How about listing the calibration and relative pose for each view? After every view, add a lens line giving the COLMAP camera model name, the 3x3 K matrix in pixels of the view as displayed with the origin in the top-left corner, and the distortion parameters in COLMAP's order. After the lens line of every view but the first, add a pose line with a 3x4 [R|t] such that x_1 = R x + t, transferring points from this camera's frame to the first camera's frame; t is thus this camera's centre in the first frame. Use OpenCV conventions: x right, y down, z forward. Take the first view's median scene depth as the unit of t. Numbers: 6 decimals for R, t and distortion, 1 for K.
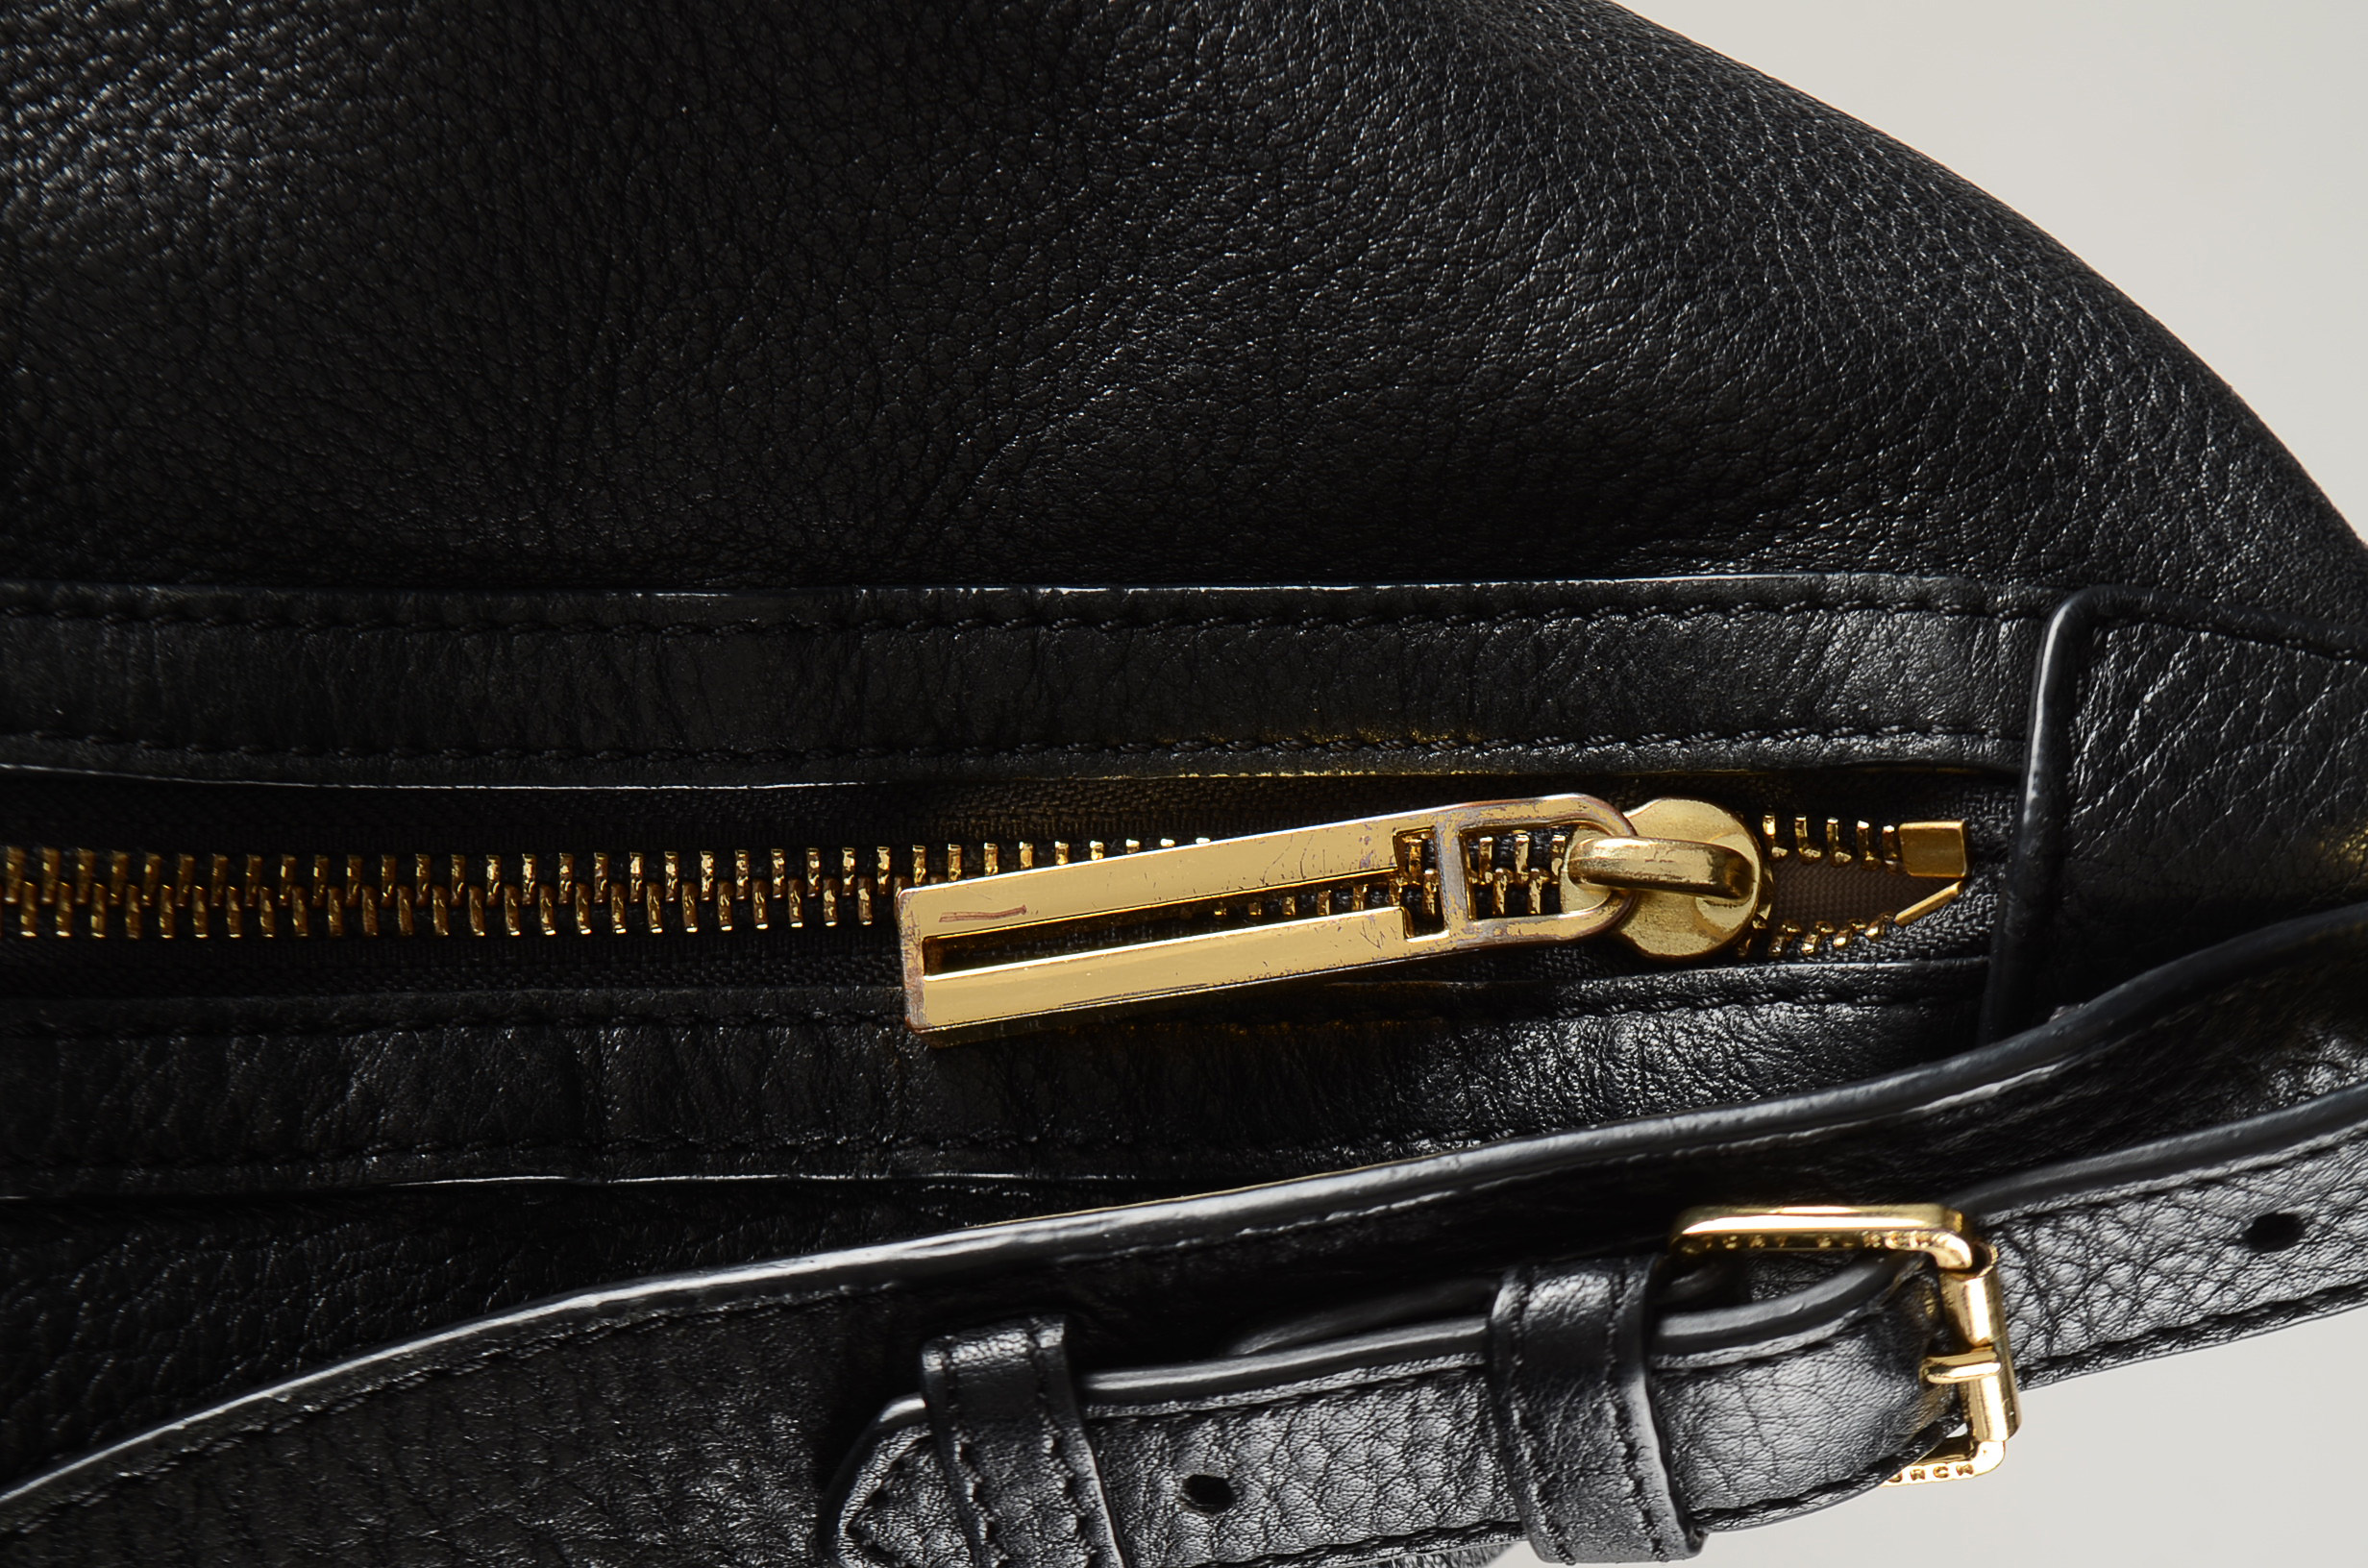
lens RADIAL K [[5577.3, 0, 1184.0], [0, 5577.3, 784.0], [0, 0, 1]] dist [0.377038, -0.248229]
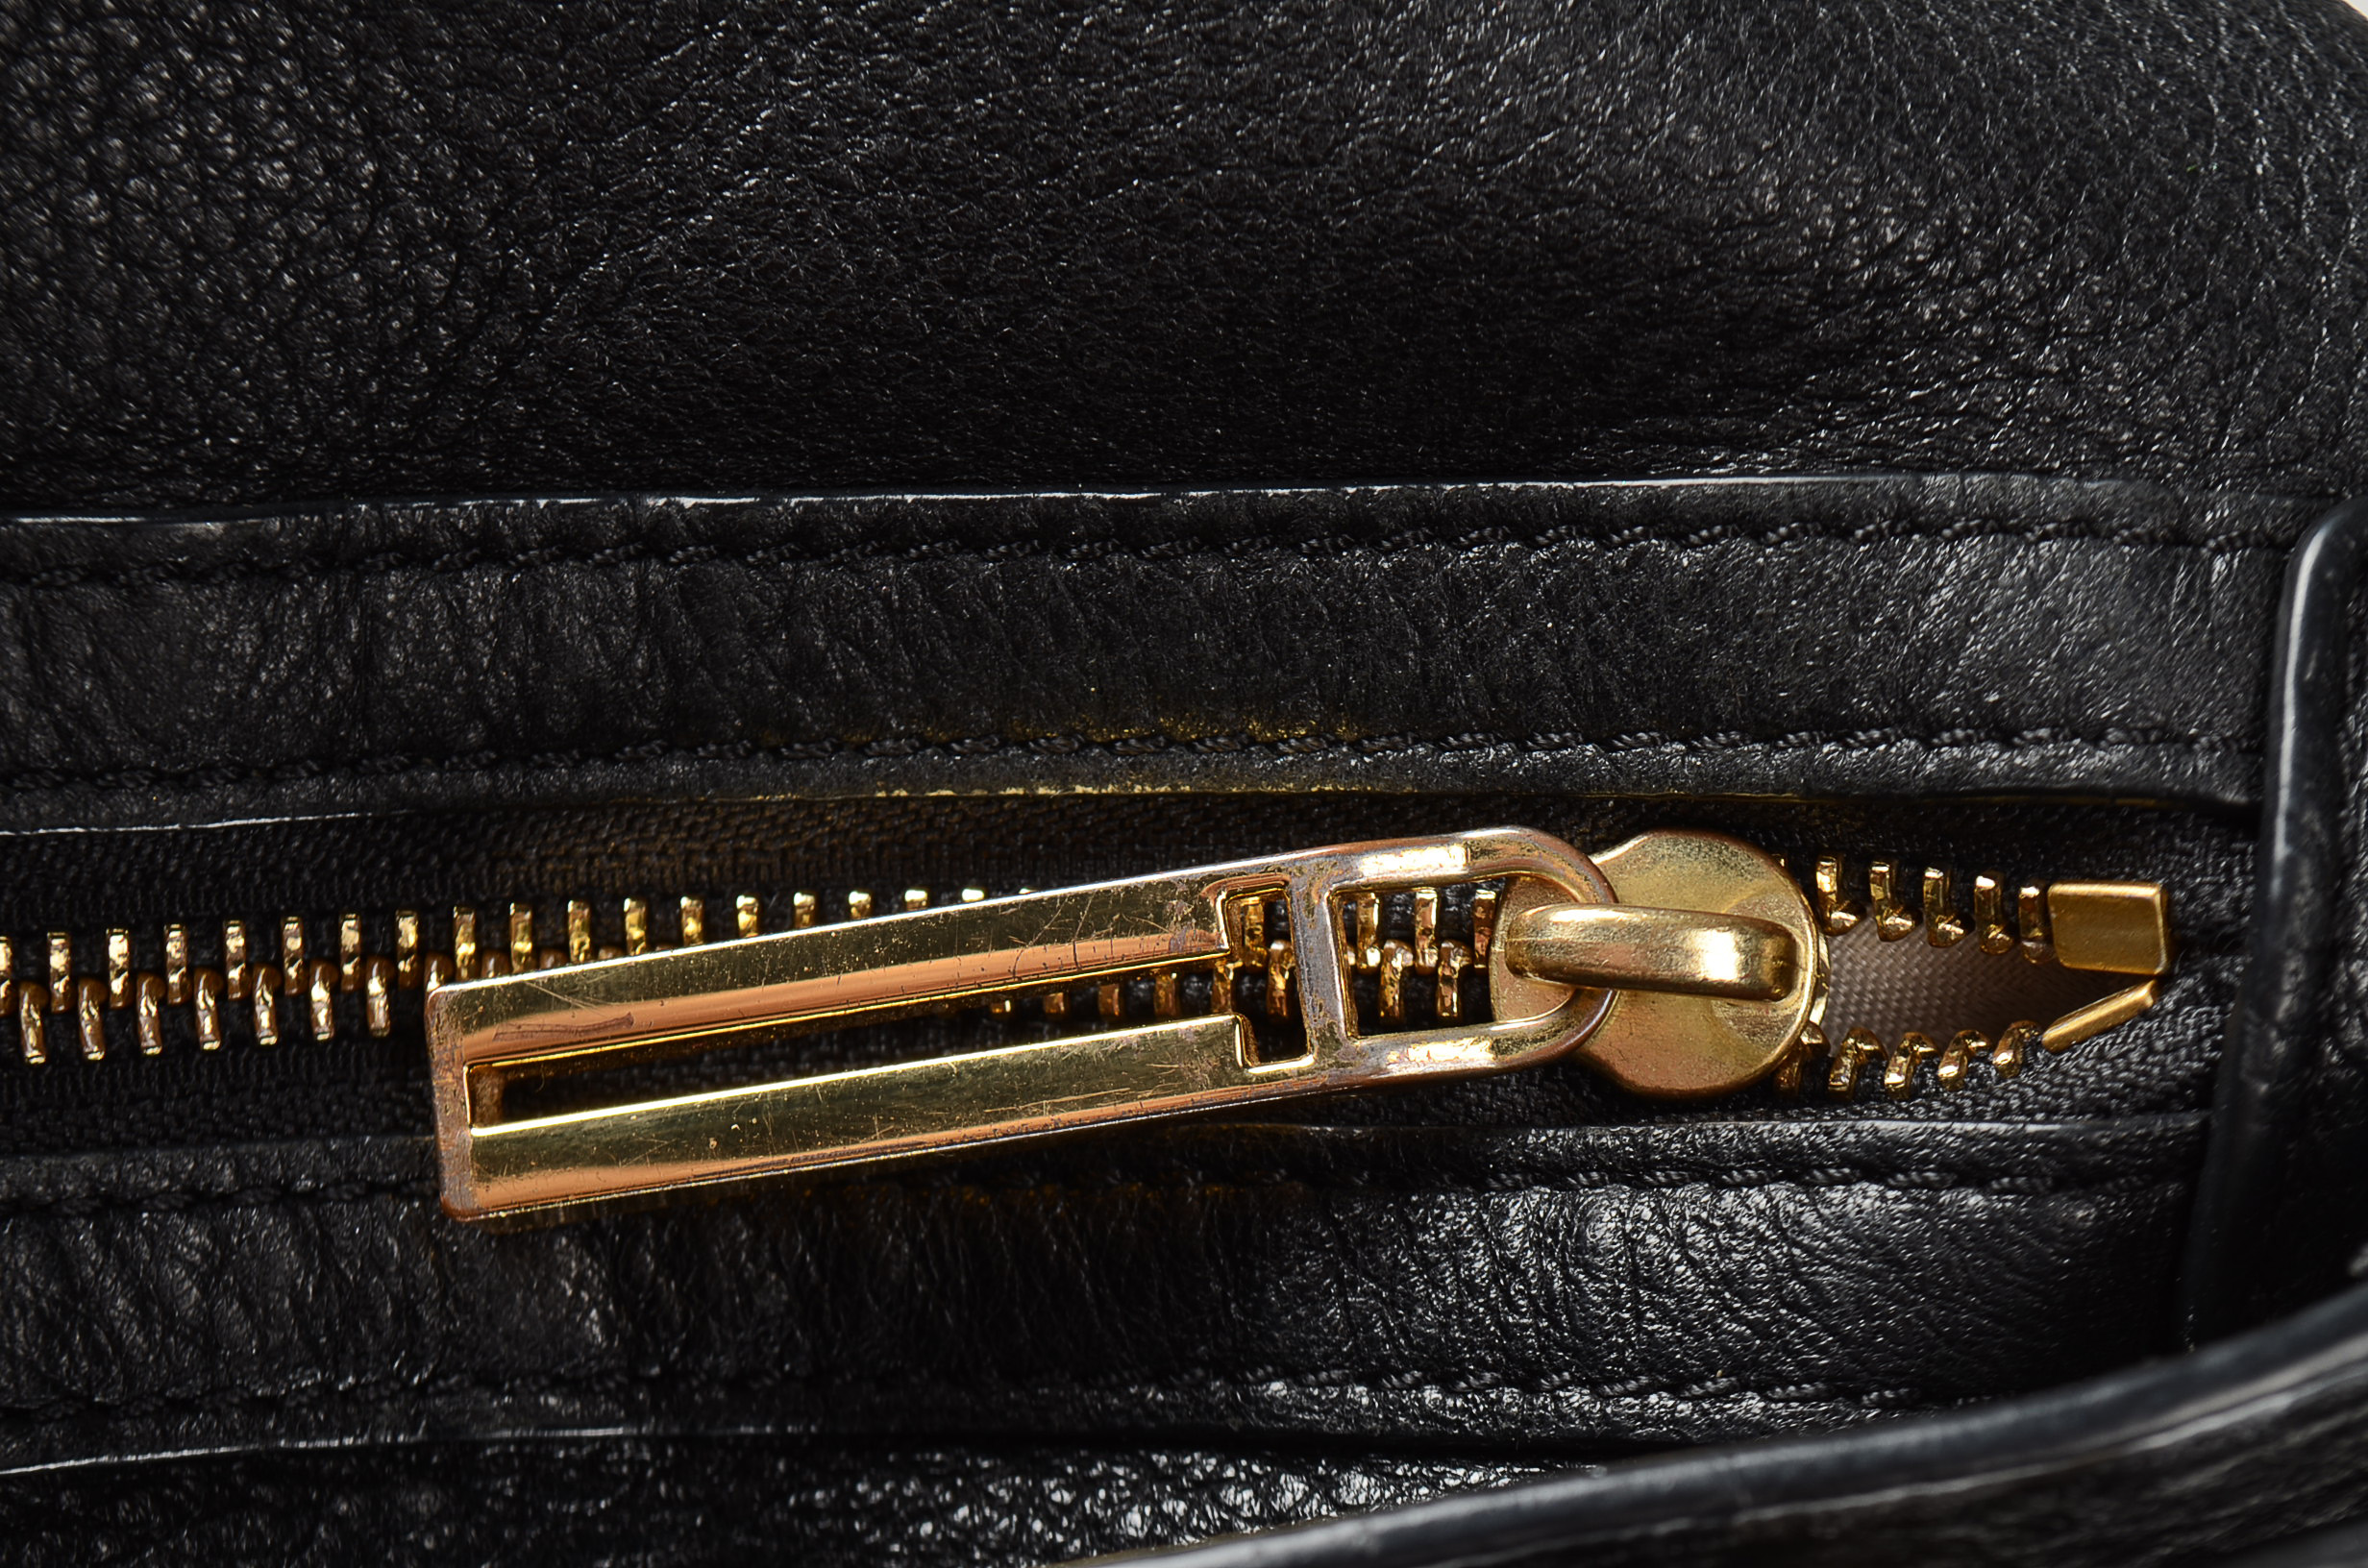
lens RADIAL K [[5561.6, 0, 1185.7], [0, 5561.6, 903.7], [0, 0, 1]] dist [0.079183, -0.220522]
pose [[0.998671, -0.014607, 0.049422, 0.002824], [0.011178, 0.997557, 0.068959, -0.033130], [-0.050308, -0.068315, 0.996395, 0.386415]]
